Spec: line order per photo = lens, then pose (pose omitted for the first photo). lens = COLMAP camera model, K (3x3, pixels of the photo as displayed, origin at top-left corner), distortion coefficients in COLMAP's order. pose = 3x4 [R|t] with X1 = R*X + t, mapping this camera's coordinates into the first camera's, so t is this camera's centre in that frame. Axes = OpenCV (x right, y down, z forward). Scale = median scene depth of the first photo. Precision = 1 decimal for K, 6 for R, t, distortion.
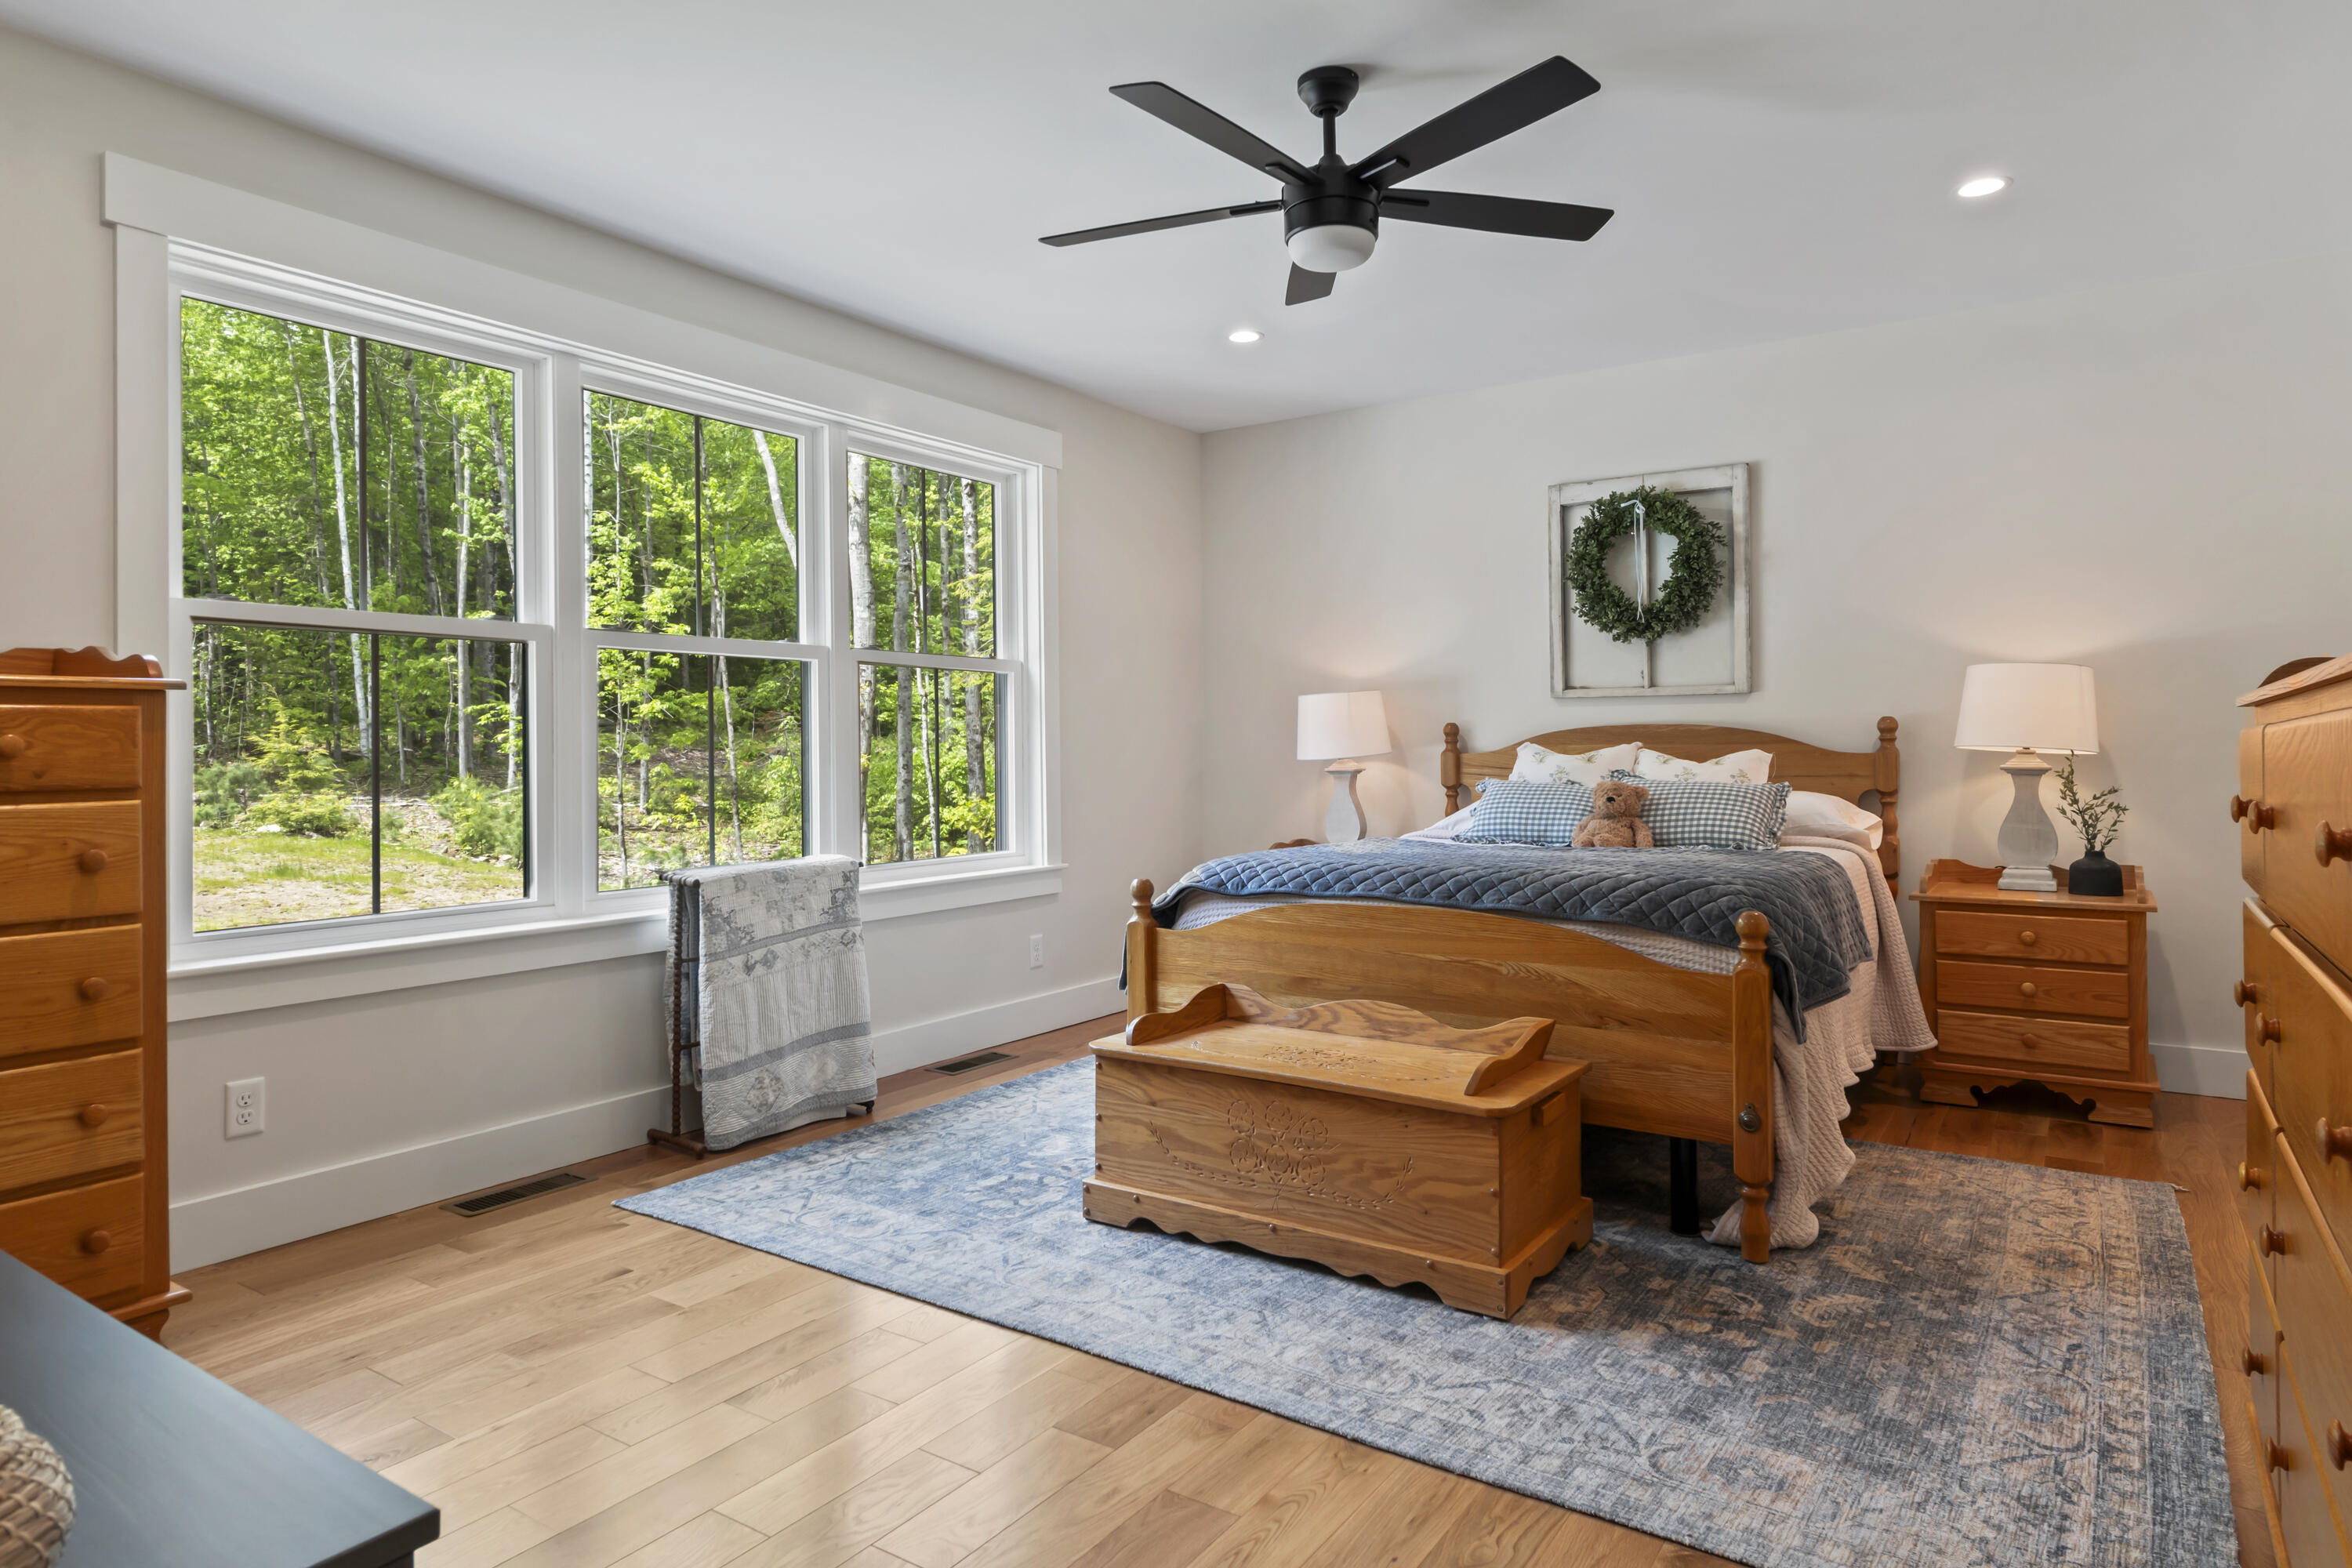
lens RADIAL K [[1370.1, 0, 1172.7], [0, 1370.1, 729.4], [0, 0, 1]] dist [-0.001395, -0.001105]
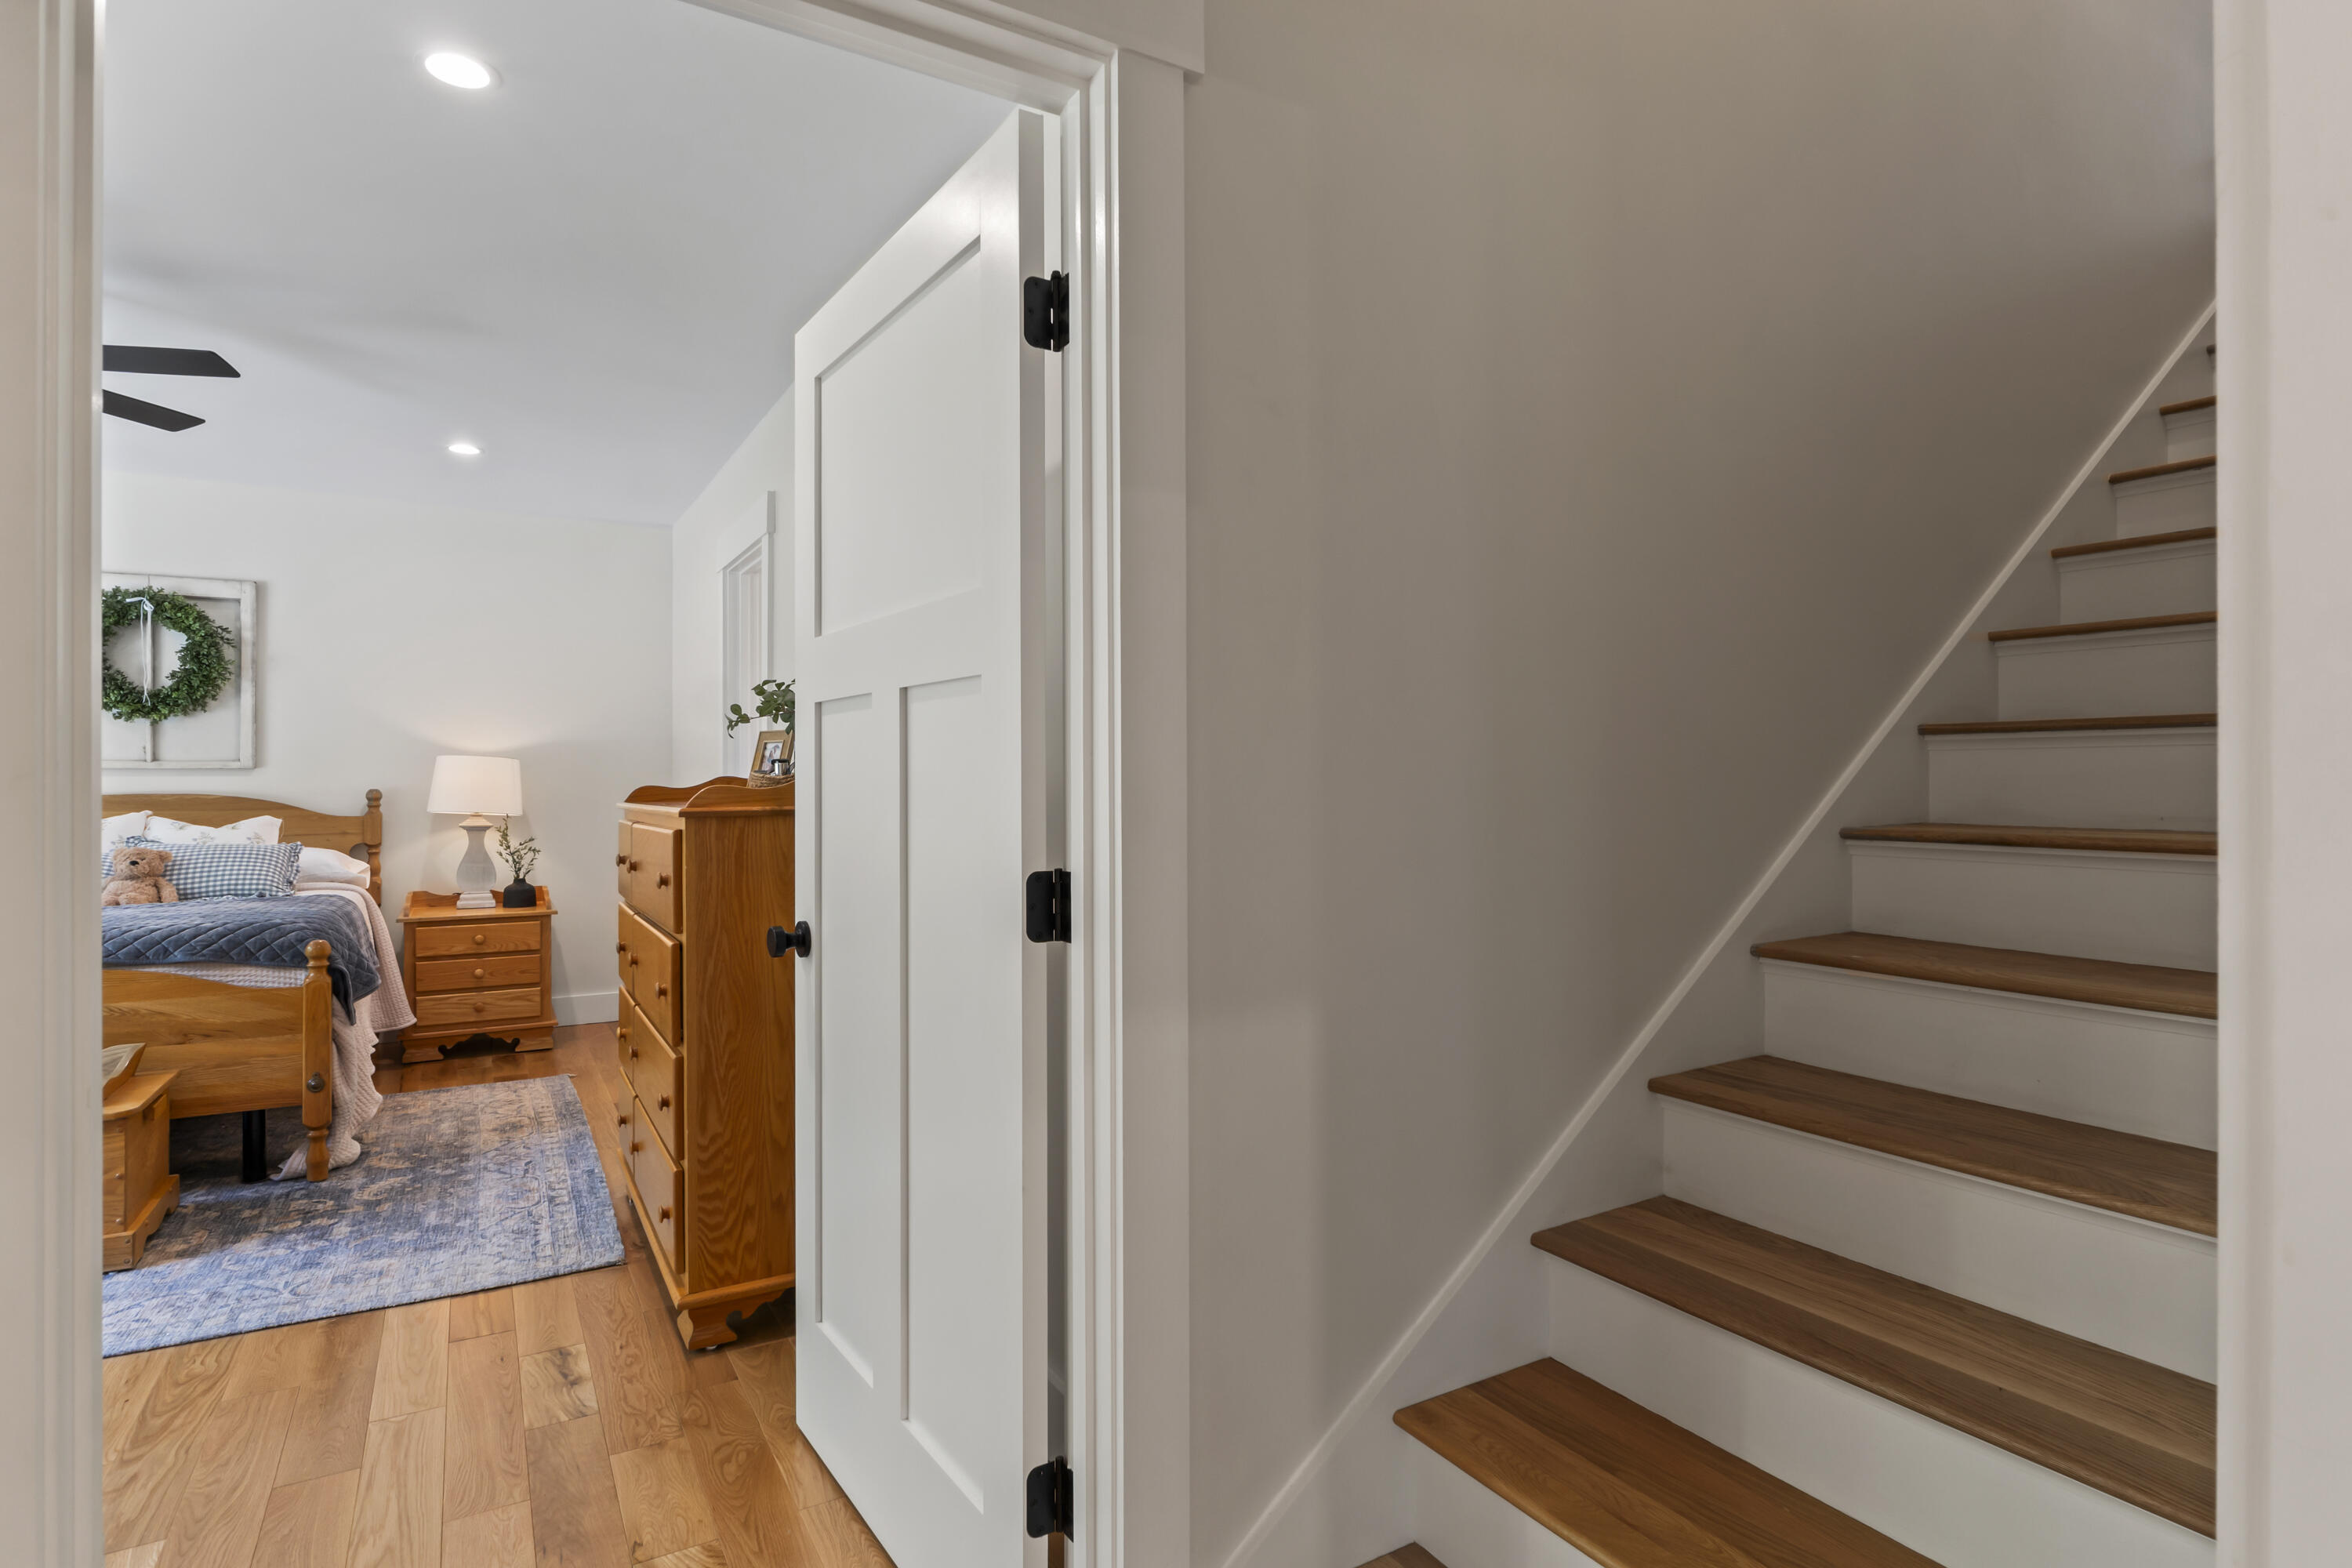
lens RADIAL K [[1225.6, 0, 1179.6], [0, 1225.6, 771.7], [0, 0, 1]] dist [0.001528, -0.000192]
pose [[0.435006, 0.008234, 0.900390, -0.330203], [-0.013785, 0.999902, -0.002484, -0.051222], [-0.900322, -0.011331, 0.435077, -0.359941]]
